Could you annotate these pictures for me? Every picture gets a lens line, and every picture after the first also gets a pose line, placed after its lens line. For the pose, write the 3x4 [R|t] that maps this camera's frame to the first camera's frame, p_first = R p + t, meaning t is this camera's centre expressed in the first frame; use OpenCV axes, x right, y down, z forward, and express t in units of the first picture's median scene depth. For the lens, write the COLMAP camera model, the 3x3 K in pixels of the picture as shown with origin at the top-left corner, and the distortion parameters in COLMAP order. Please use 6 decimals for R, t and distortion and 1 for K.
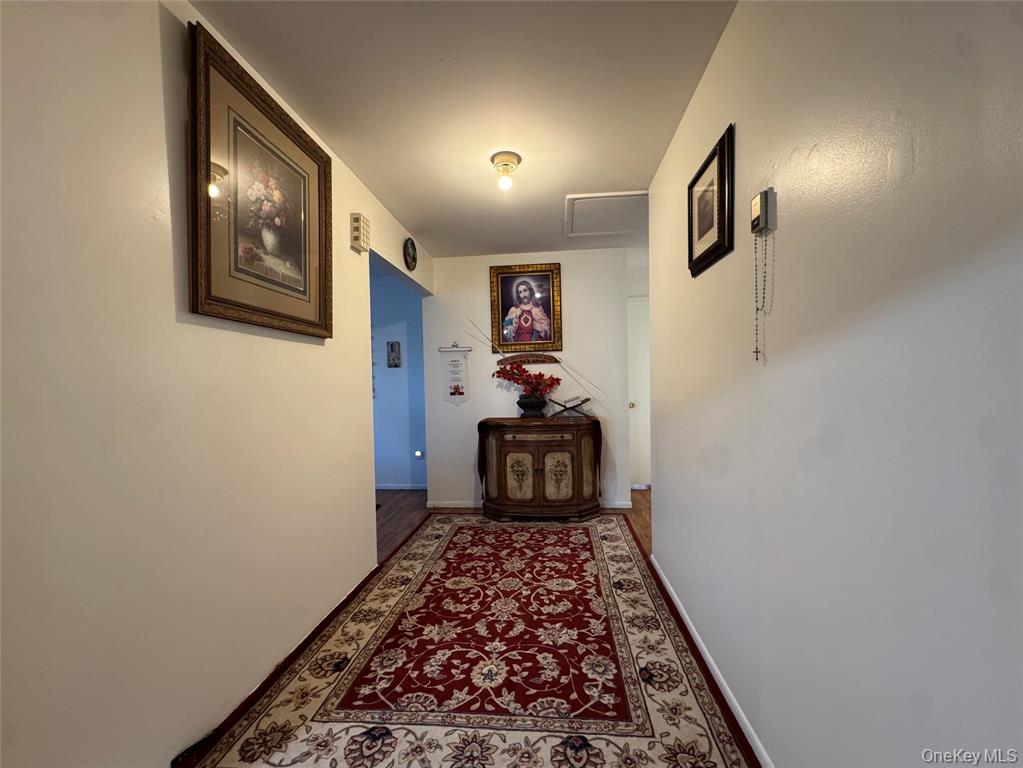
lens RADIAL K [[408.6, 0, 518.6], [0, 408.6, 393.8], [0, 0, 1]] dist [-0.000834, -0.000021]
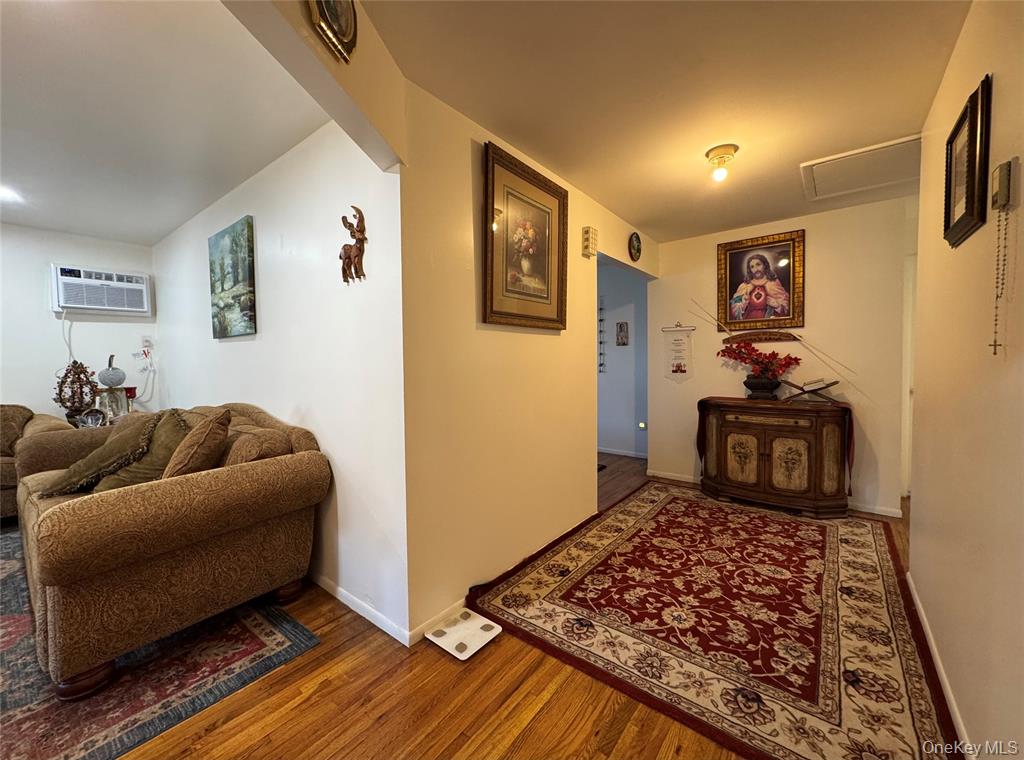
lens RADIAL K [[412.1, 0, 512.2], [0, 412.1, 371.0], [0, 0, 1]] dist [-0.004324, 0.000679]
pose [[0.832060, 0.028543, -0.553951, 0.132932], [-0.019363, 0.999561, 0.022419, -0.029014], [0.554347, -0.007928, 0.832248, -0.191518]]
